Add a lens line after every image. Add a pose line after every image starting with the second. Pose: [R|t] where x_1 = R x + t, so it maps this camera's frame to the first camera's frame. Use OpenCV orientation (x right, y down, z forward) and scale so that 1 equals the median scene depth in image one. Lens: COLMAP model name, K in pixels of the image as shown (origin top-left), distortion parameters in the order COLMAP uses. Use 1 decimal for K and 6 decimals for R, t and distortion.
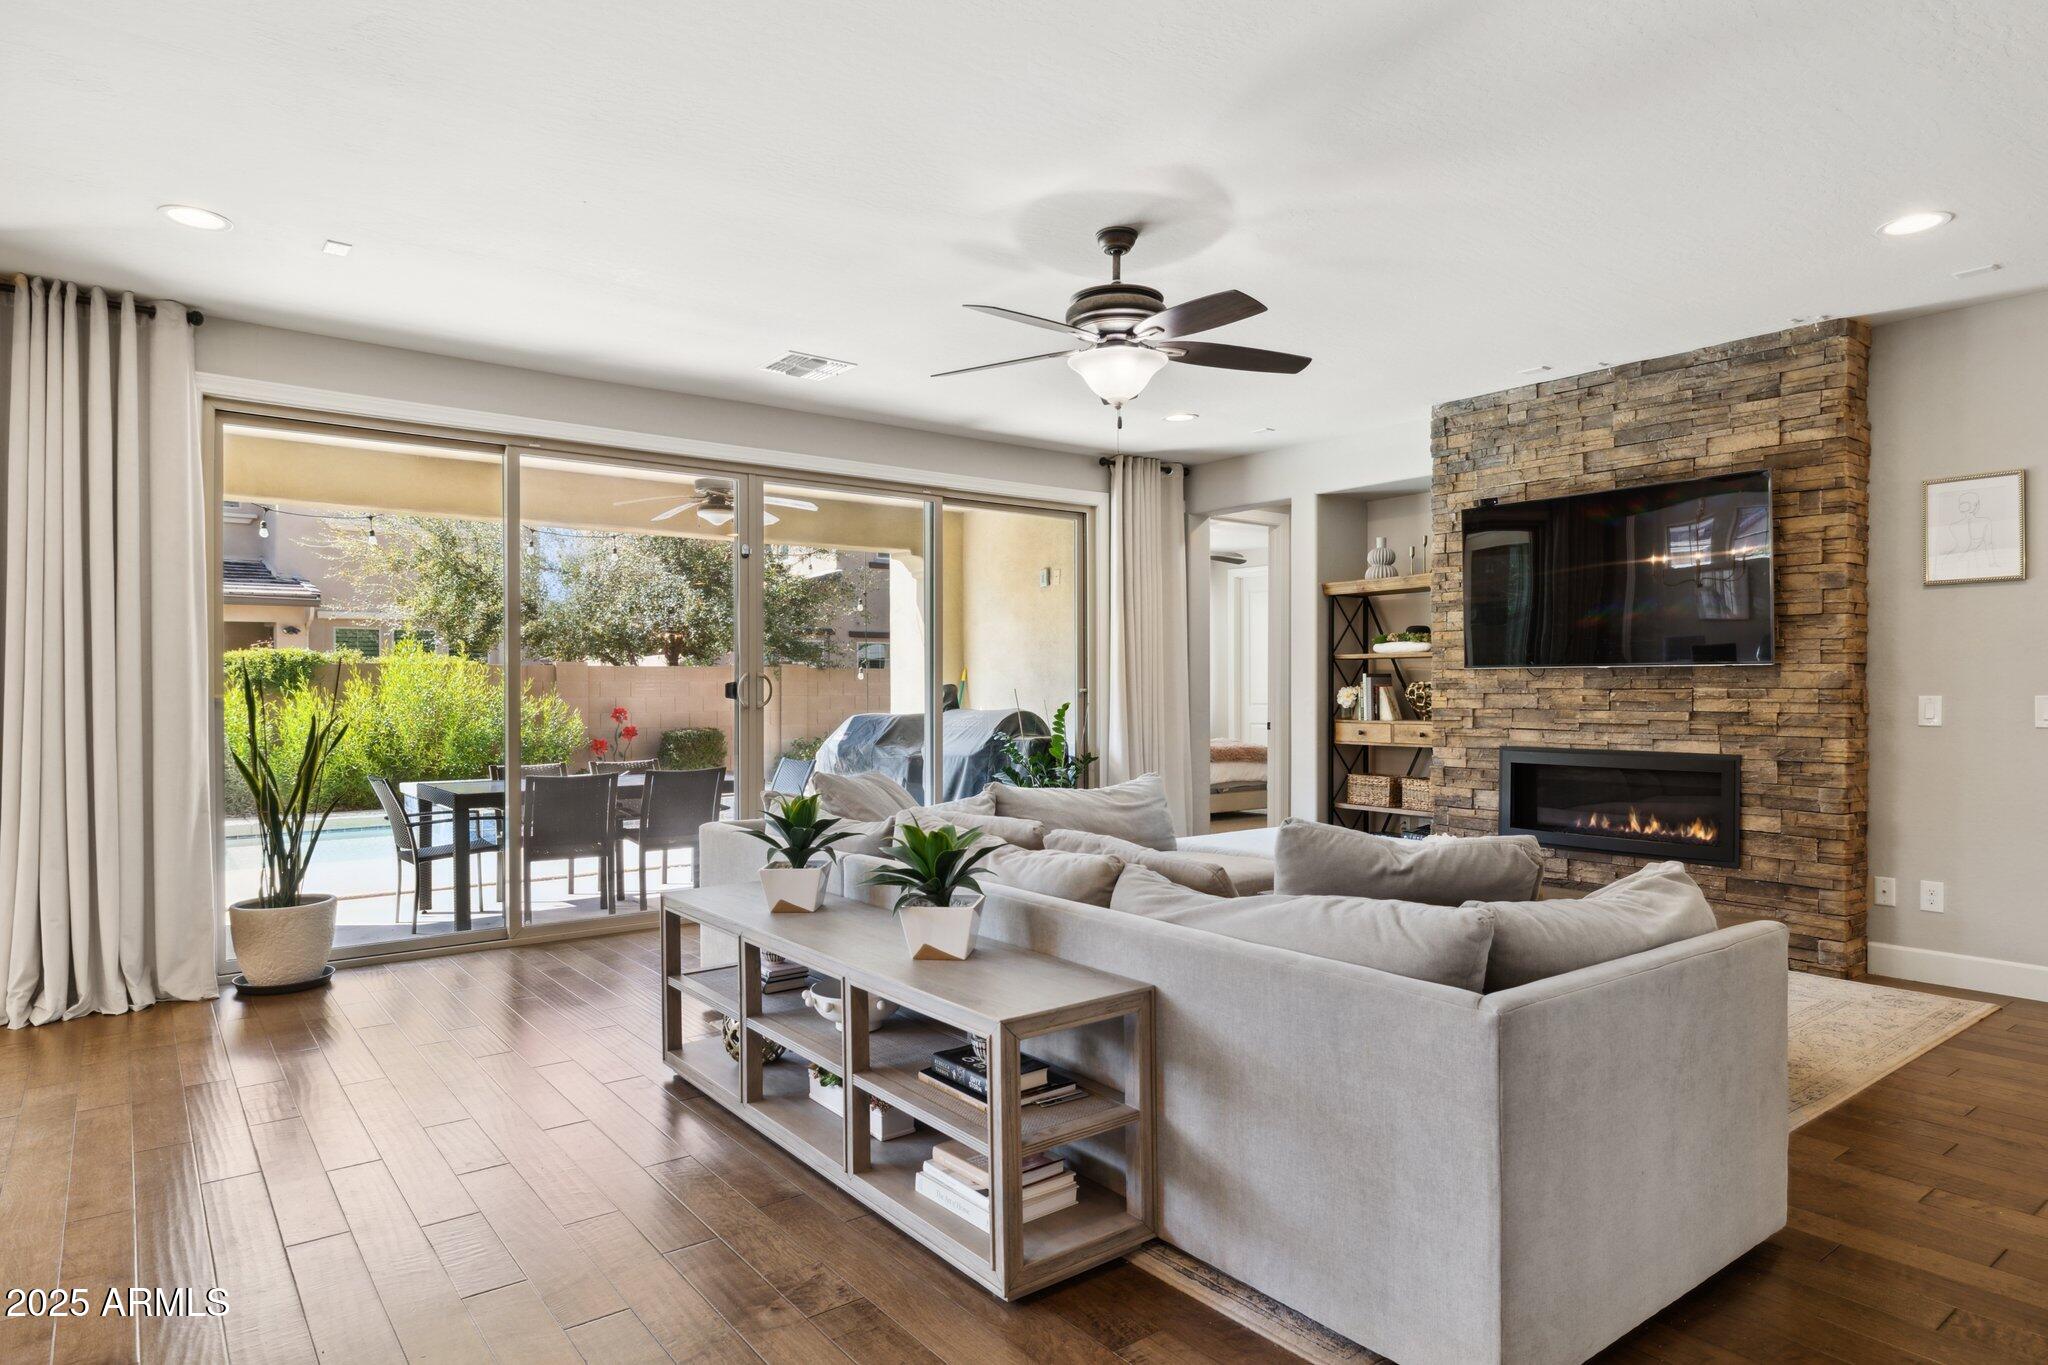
lens RADIAL K [[1170.1, 0, 1019.9], [0, 1170.1, 727.4], [0, 0, 1]] dist [0.001593, -0.000345]
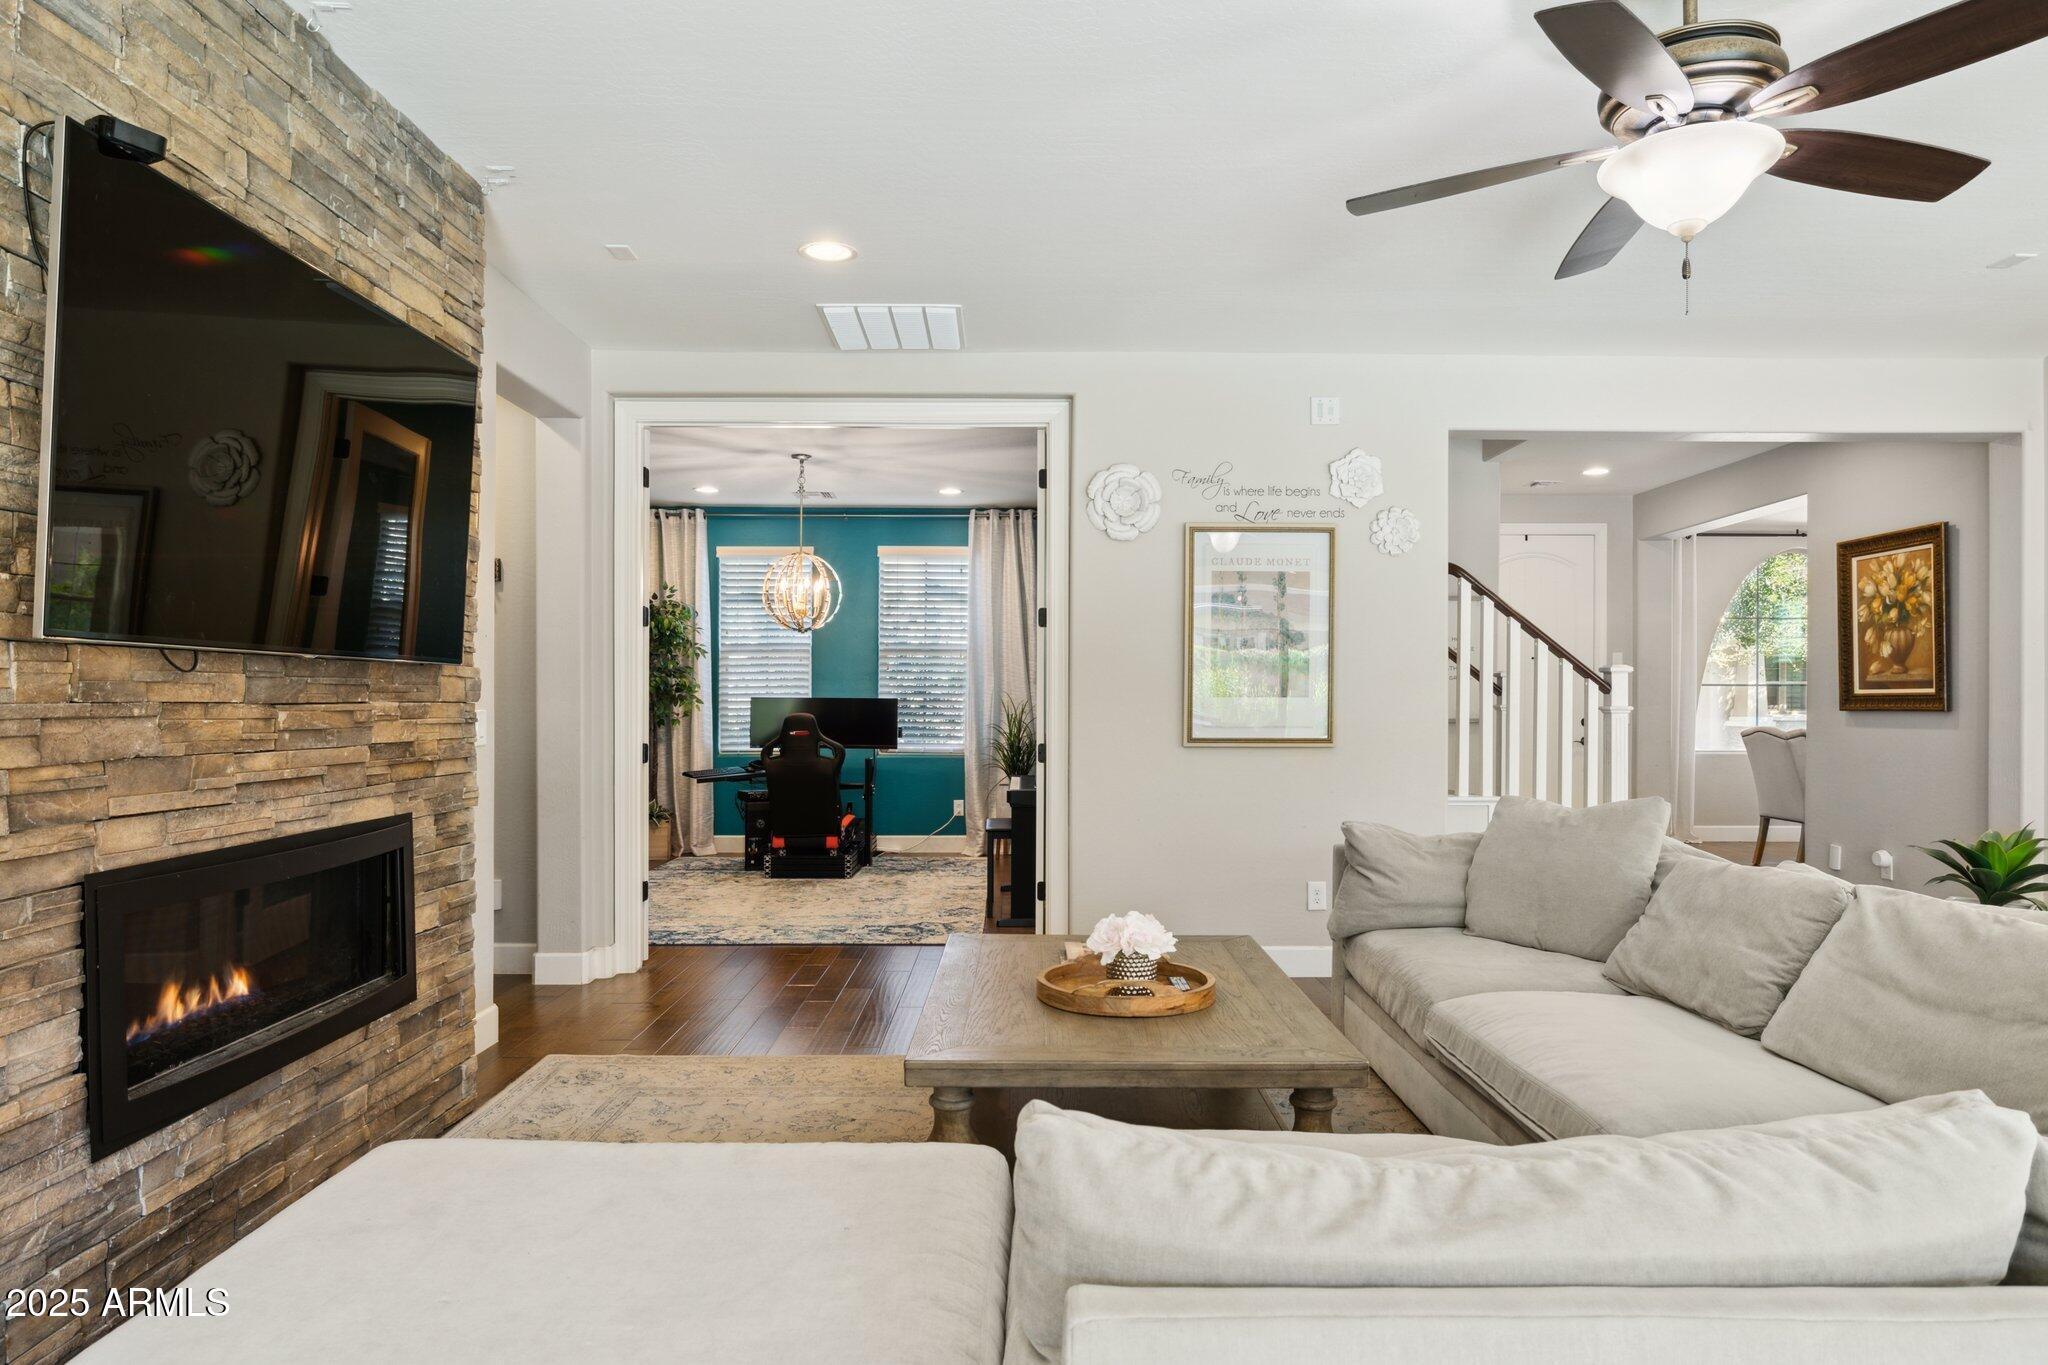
lens RADIAL K [[1216.3, 0, 1024.0], [0, 1216.3, 682.5], [0, 0, 1]] dist [-0.000719, -0.000105]
pose [[-0.795096, 0.006339, 0.606451, -0.011803], [0.016474, 0.999802, 0.011147, -0.040584], [-0.606260, 0.018853, -0.795043, 1.172958]]
